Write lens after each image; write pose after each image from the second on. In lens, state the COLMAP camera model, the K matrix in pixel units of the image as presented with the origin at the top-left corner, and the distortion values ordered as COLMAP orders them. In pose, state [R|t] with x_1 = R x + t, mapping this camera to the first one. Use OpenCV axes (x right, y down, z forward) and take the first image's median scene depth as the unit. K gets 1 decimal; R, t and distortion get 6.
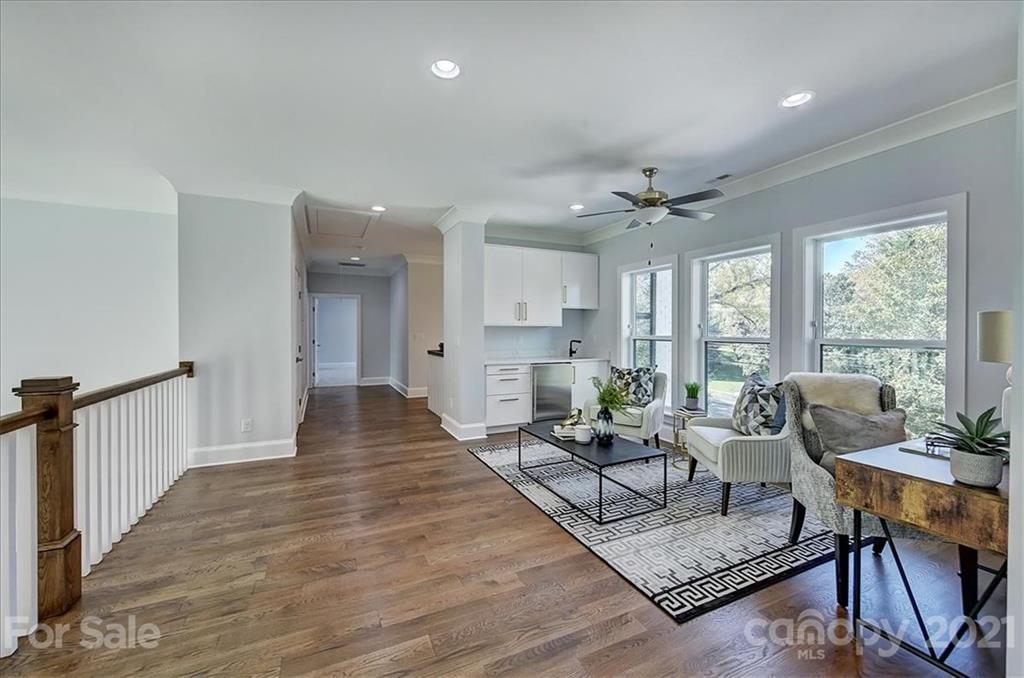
lens RADIAL K [[407.5, 0, 511.3], [0, 407.5, 335.6], [0, 0, 1]] dist [0.003404, -0.002756]
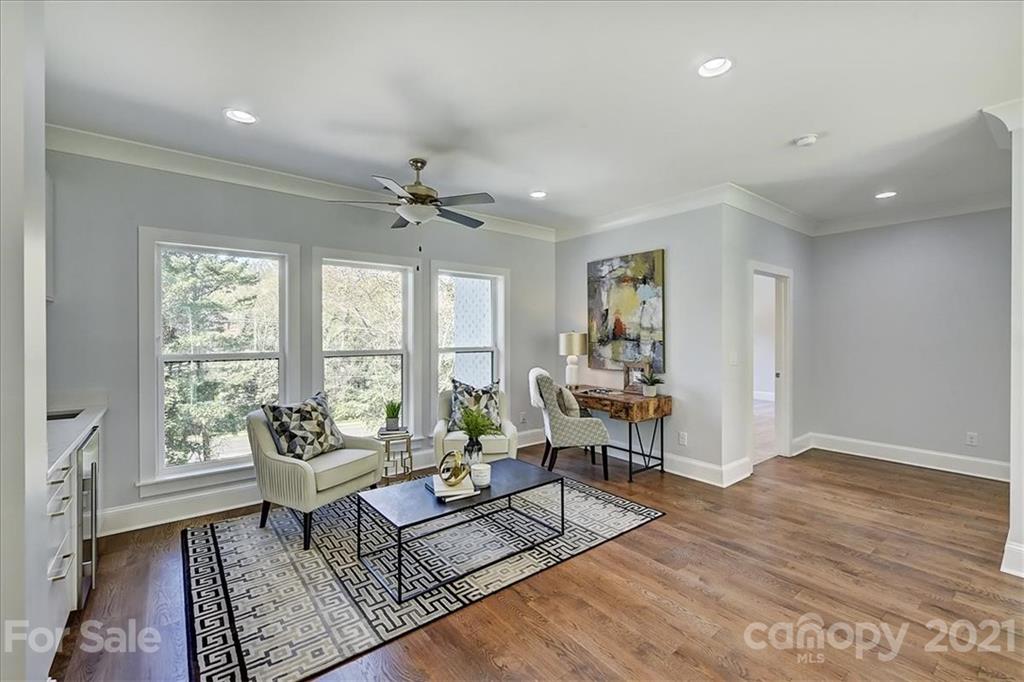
lens RADIAL K [[438.8, 0, 513.5], [0, 438.8, 337.1], [0, 0, 1]] dist [0.002529, -0.000124]
pose [[-0.238355, -0.008585, 0.971140, -0.632940], [0.014988, 0.999809, 0.012517, -0.041108], [-0.971062, 0.017539, -0.238181, 1.049243]]
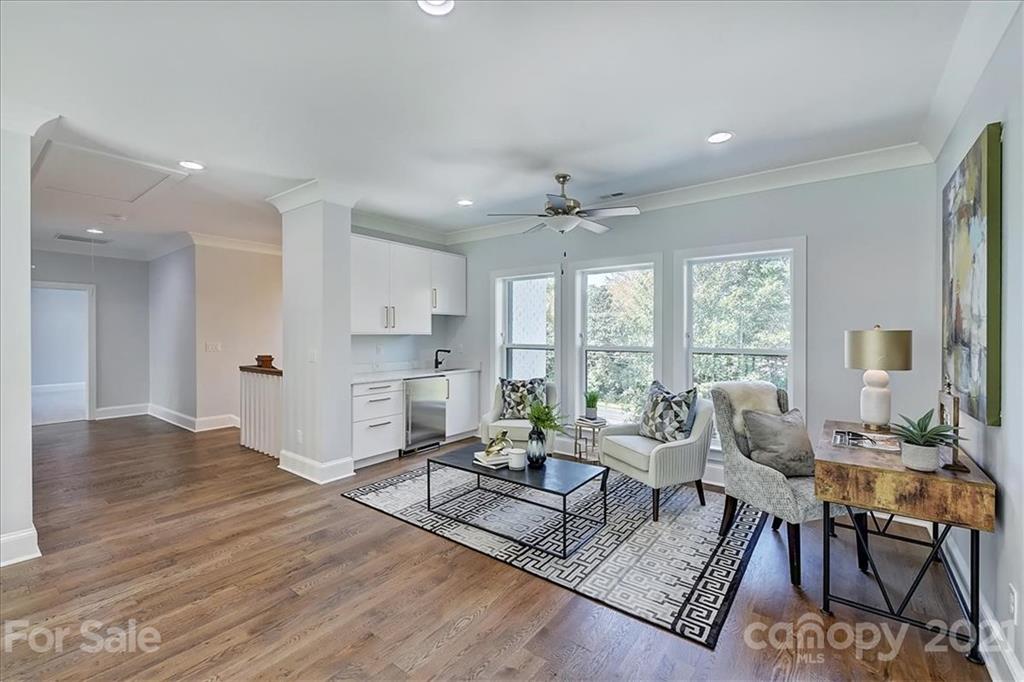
lens RADIAL K [[432.1, 0, 505.7], [0, 432.1, 335.9], [0, 0, 1]] dist [0.002199, -0.000446]
pose [[0.890408, -0.004162, 0.455145, -0.255240], [0.006770, 0.999969, -0.004099, -0.023788], [-0.455114, 0.006731, 0.890408, 0.149956]]
